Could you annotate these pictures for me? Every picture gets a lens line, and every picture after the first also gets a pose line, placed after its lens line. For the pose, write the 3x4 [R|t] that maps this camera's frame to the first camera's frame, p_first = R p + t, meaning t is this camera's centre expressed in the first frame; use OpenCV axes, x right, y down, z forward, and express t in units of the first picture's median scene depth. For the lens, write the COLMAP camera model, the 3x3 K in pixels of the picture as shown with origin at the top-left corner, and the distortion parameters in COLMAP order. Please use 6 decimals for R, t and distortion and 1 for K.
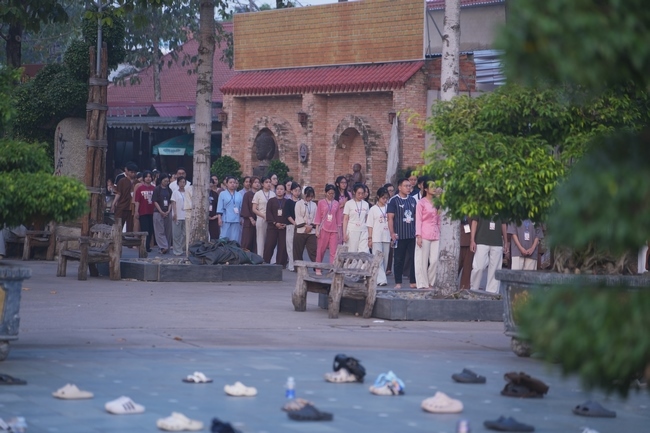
lens RADIAL K [[2584.2, 0, 324.8], [0, 2584.2, 215.9], [0, 0, 1]] dist [1.842541, 0.000000]
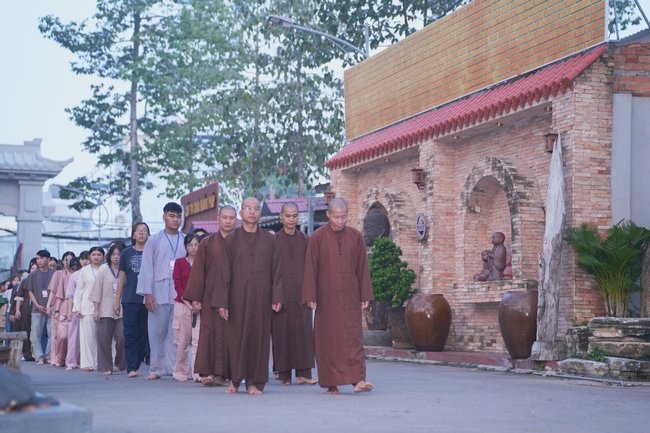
lens RADIAL K [[1474.0, 0, 324.3], [0, 1474.0, 216.1], [0, 0, 1]] dist [0.742647, 0.000000]
pose [[0.991204, -0.029541, -0.129006, 0.017353], [0.016980, 0.995100, -0.097409, 0.010987], [0.131251, 0.094361, 0.986848, 0.622465]]
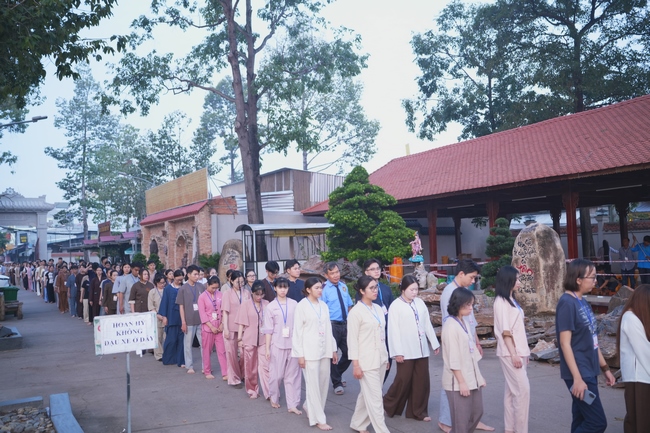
lens RADIAL K [[644.2, 0, 324.6], [0, 644.2, 215.6], [0, 0, 1]] dist [-0.030305, 0.000000]
pose [[0.994856, -0.055888, 0.084486, 0.080076], [0.062188, 0.995327, -0.073875, -0.005211], [-0.079962, 0.078749, 0.993682, 0.478321]]
